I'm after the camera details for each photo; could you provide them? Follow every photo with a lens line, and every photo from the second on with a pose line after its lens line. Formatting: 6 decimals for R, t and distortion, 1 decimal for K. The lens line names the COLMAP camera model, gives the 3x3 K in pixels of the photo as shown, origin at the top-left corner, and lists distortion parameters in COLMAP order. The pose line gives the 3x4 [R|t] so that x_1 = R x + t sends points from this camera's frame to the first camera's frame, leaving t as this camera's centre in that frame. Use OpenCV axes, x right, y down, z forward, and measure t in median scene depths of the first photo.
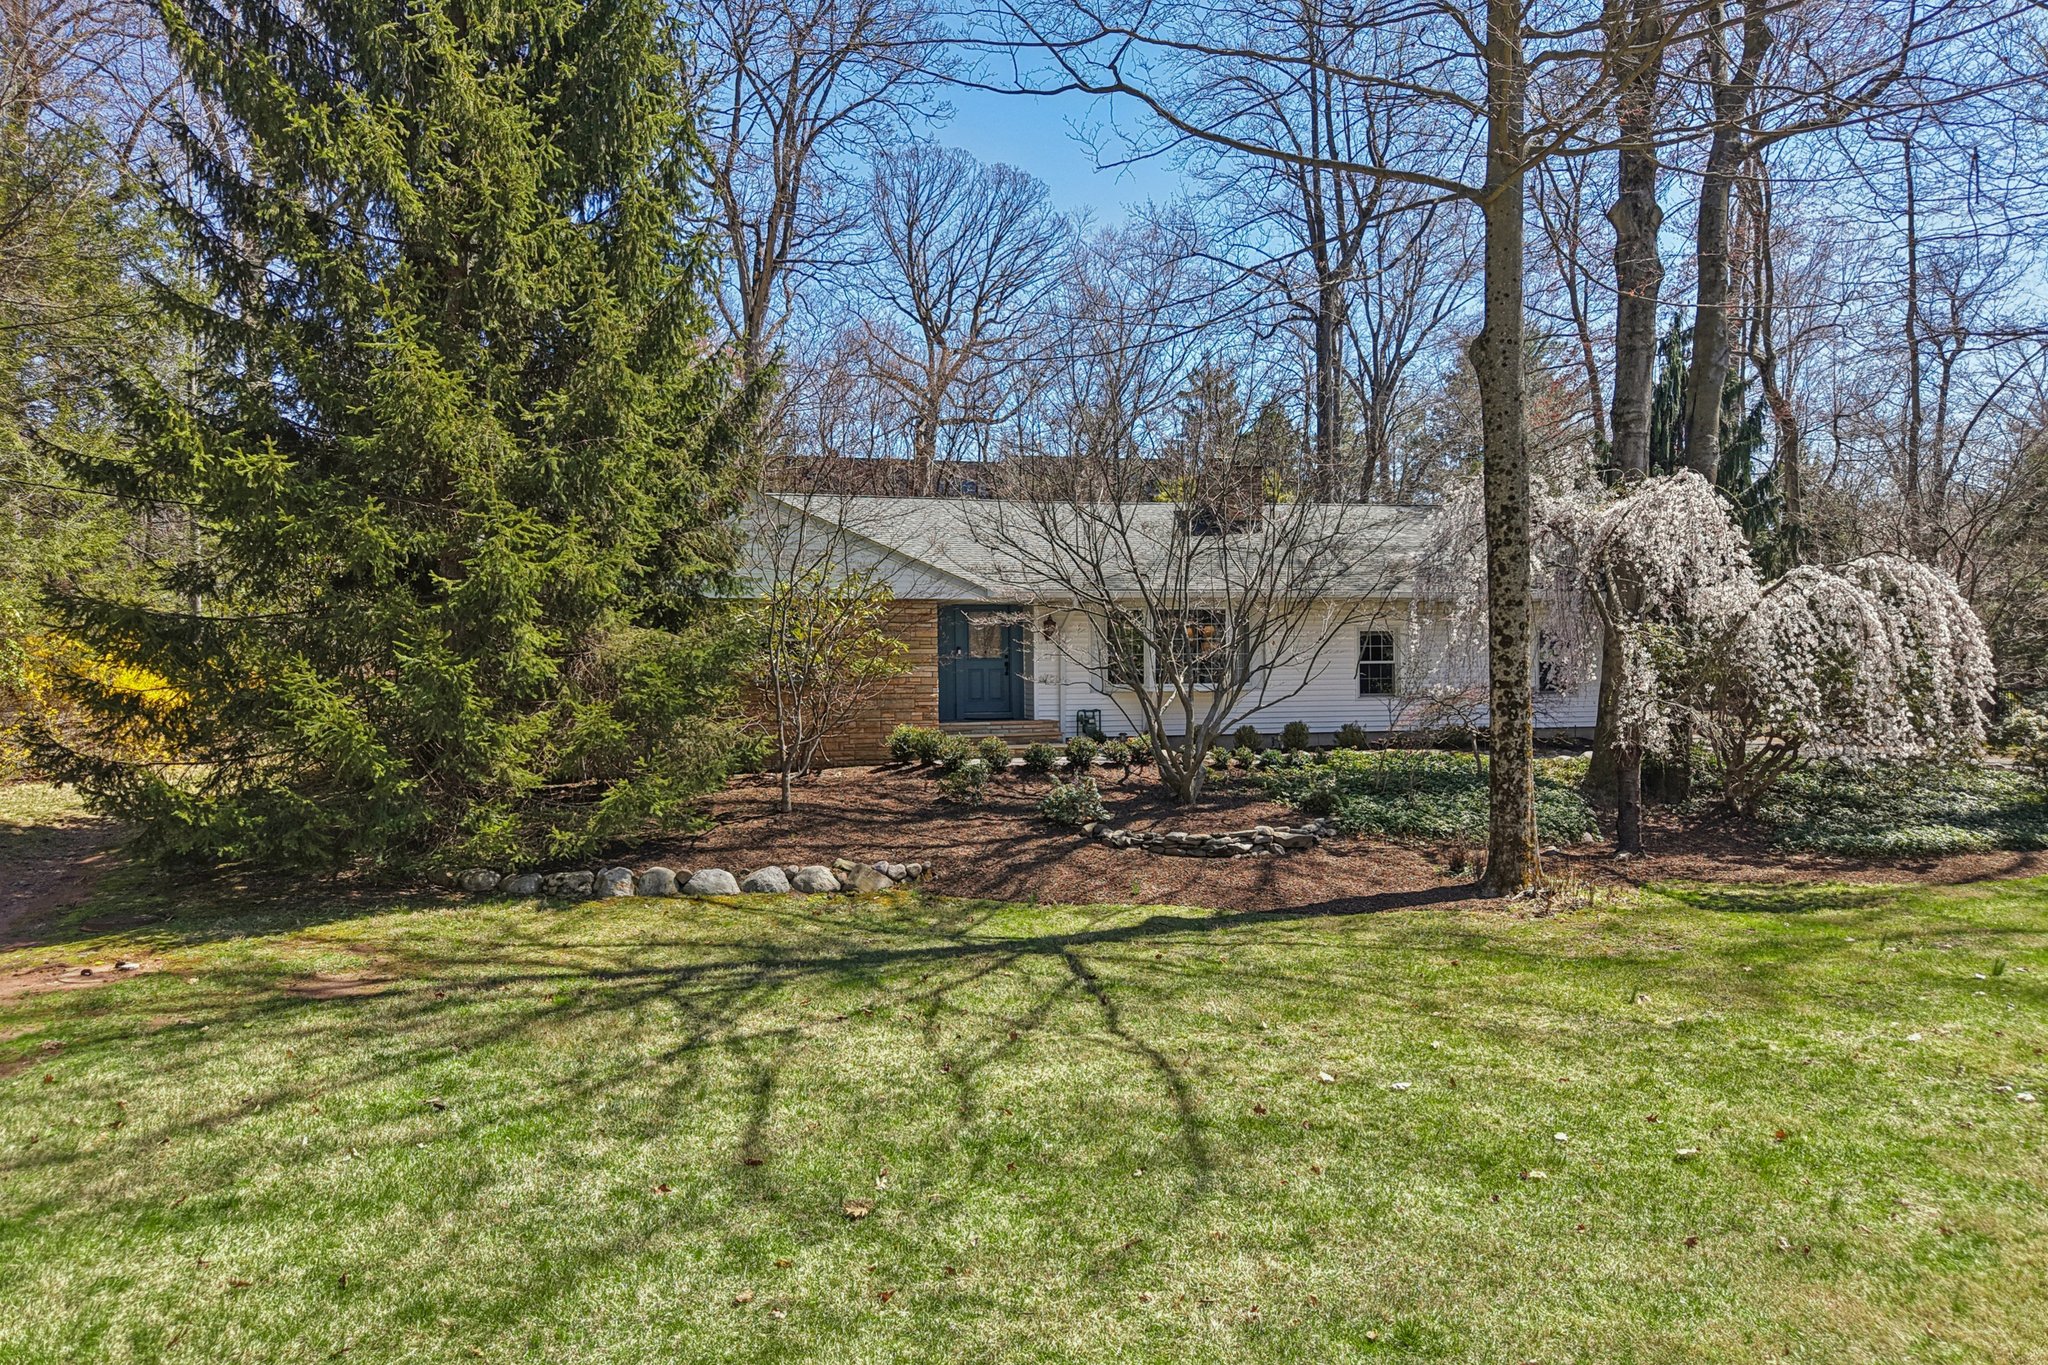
lens RADIAL K [[1388.5, 0, 1029.3], [0, 1388.5, 616.8], [0, 0, 1]] dist [0.001854, -0.000293]
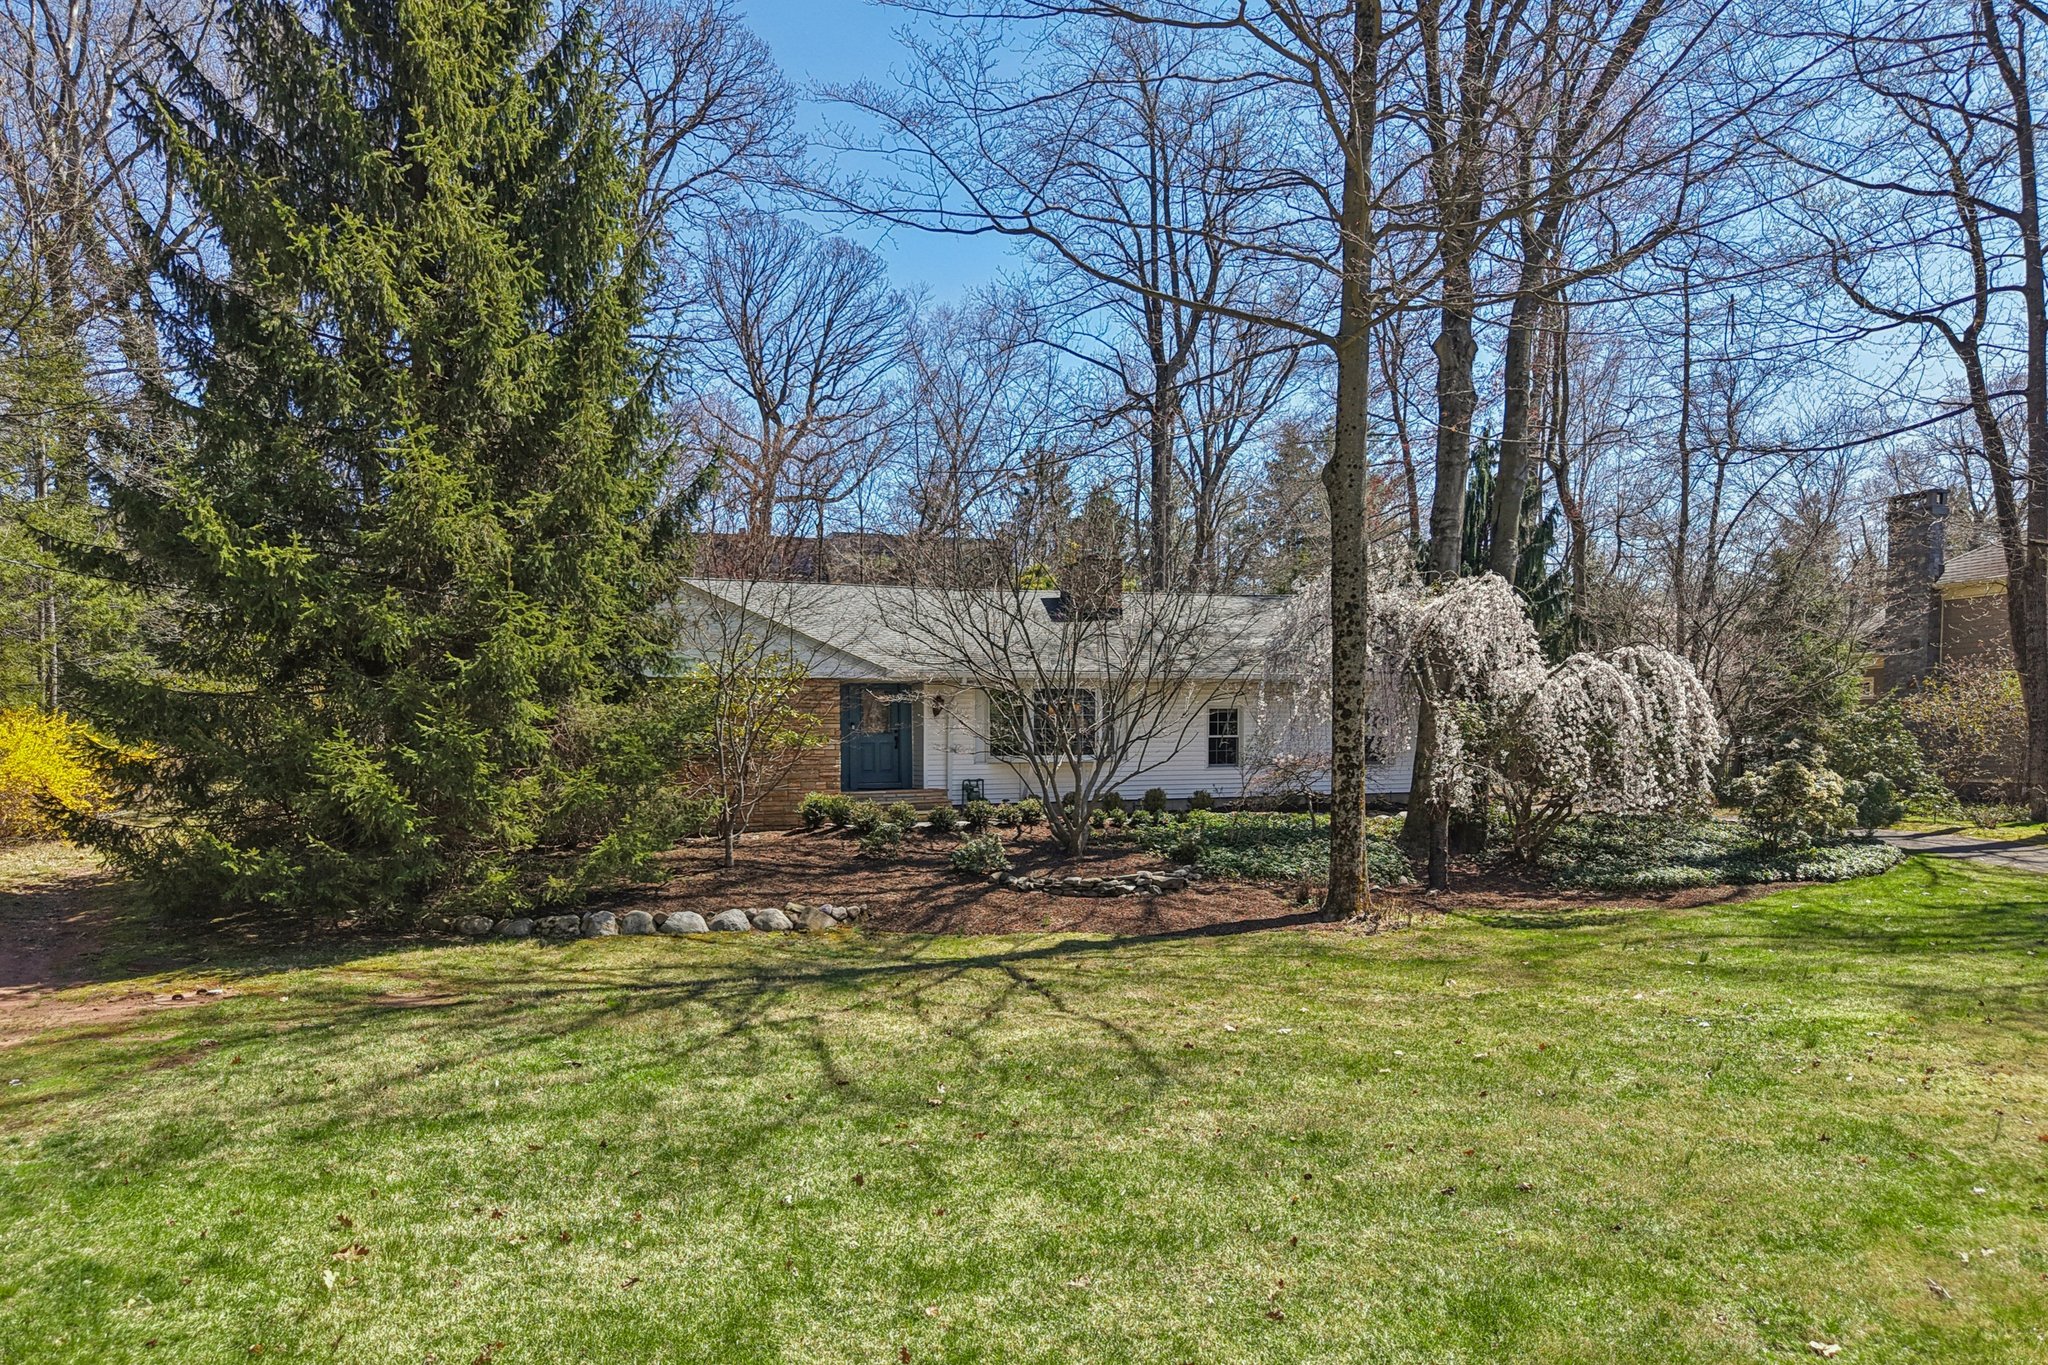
lens RADIAL K [[1399.1, 0, 1036.2], [0, 1399.1, 803.7], [0, 0, 1]] dist [0.045169, -0.104600]
pose [[0.991152, -0.008852, 0.132439, -0.078084], [-0.001038, 0.997227, 0.074416, 0.003975], [-0.132730, -0.073895, 0.988394, -0.161271]]
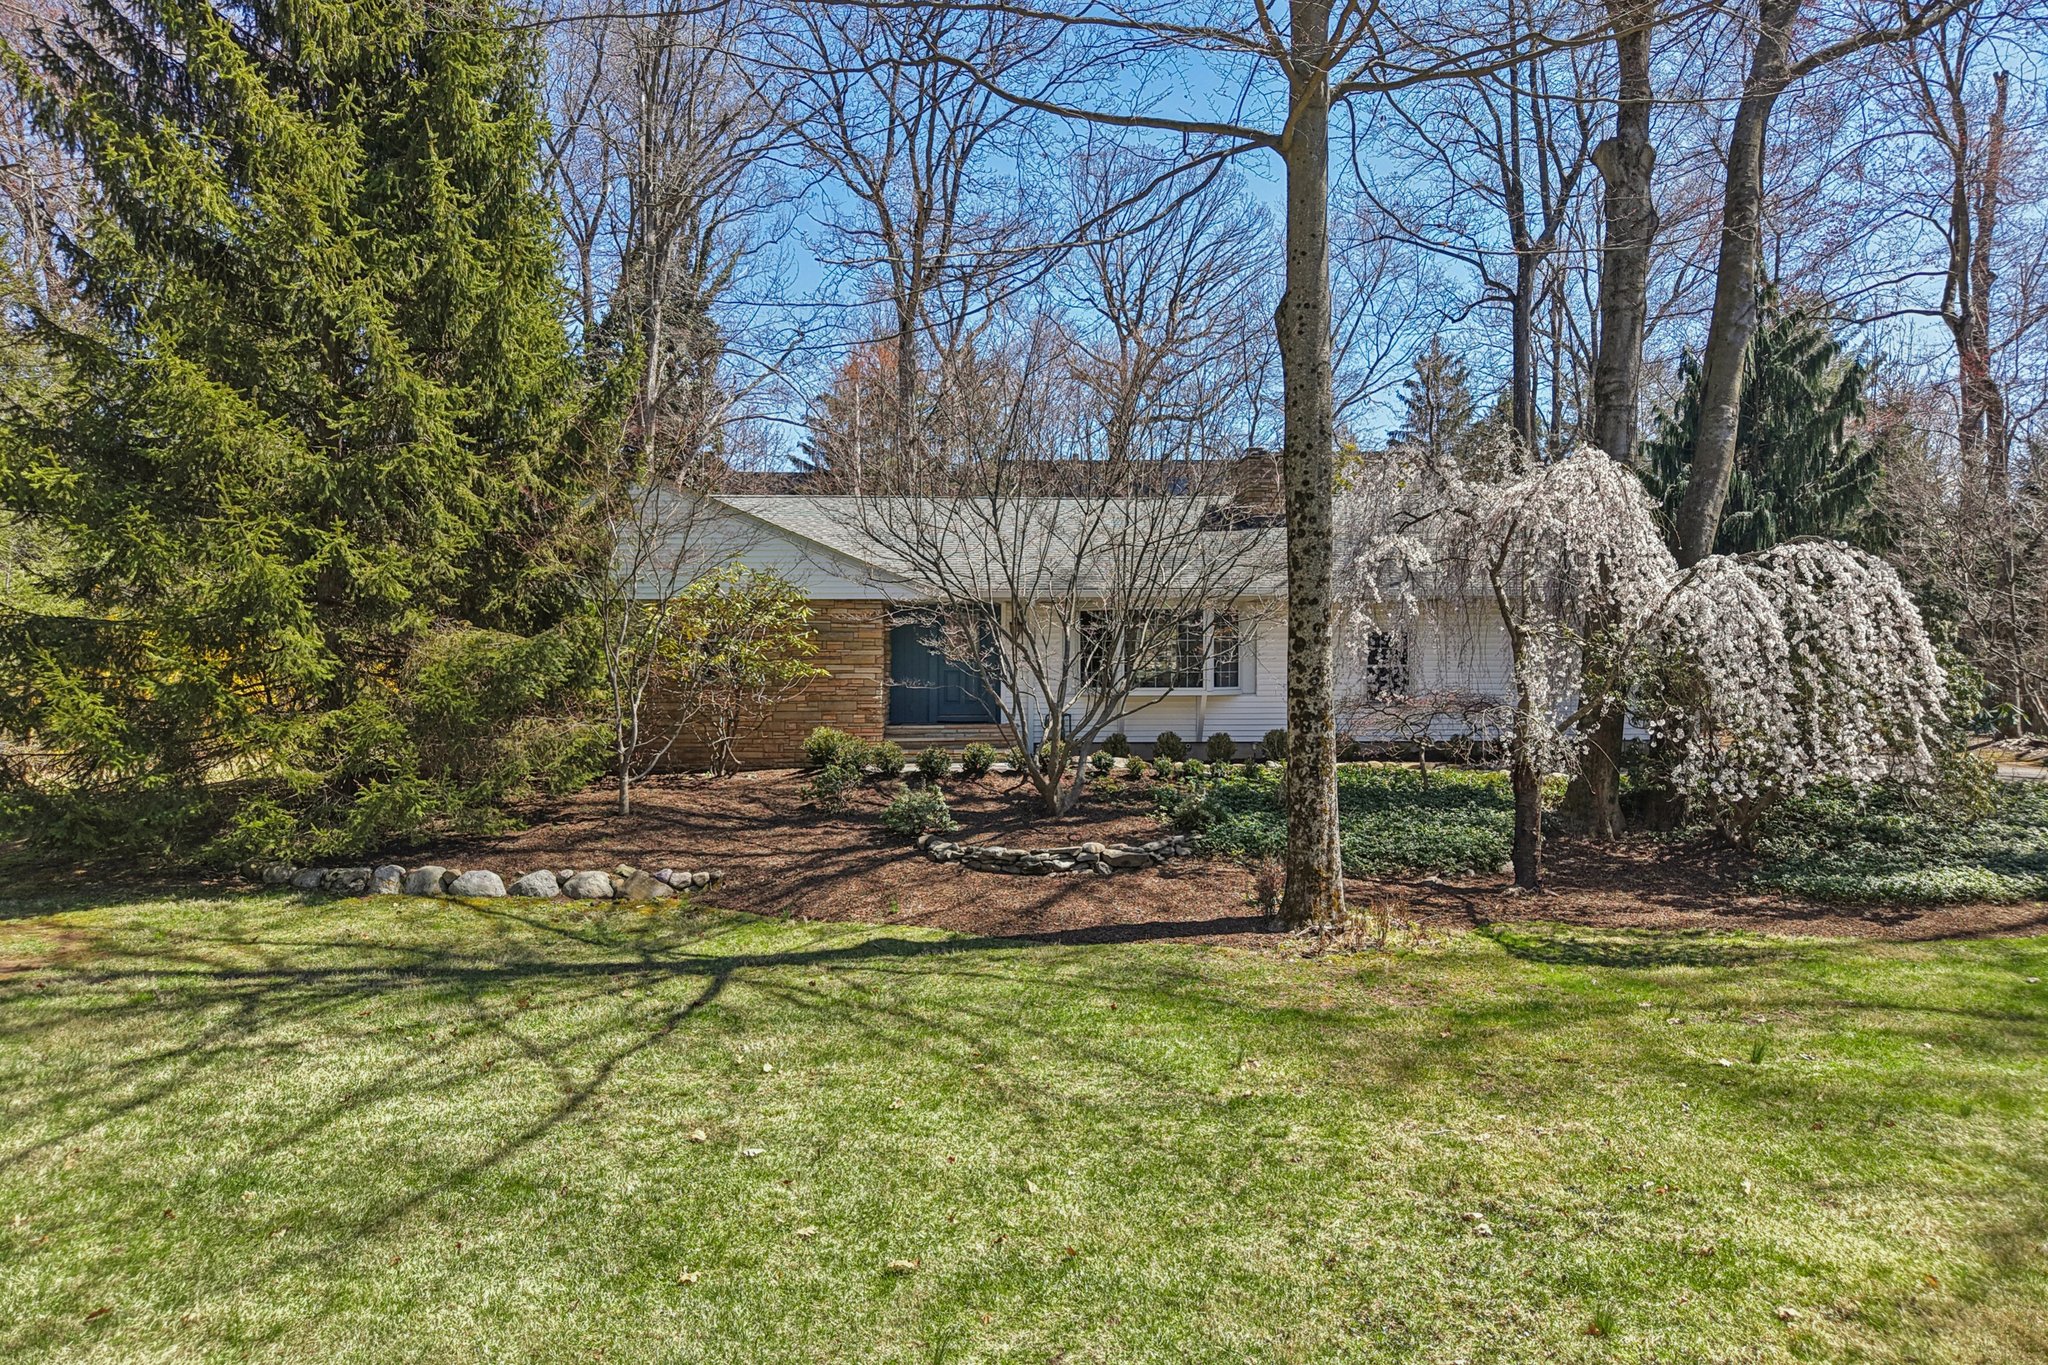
lens RADIAL K [[1380.2, 0, 1027.7], [0, 1380.2, 606.1], [0, 0, 1]] dist [0.001730, -0.004875]
pose [[0.978266, -0.003585, -0.207324, 0.307985], [0.002053, 0.999969, -0.007606, -0.000393], [0.207345, 0.007016, 0.978243, 0.088776]]
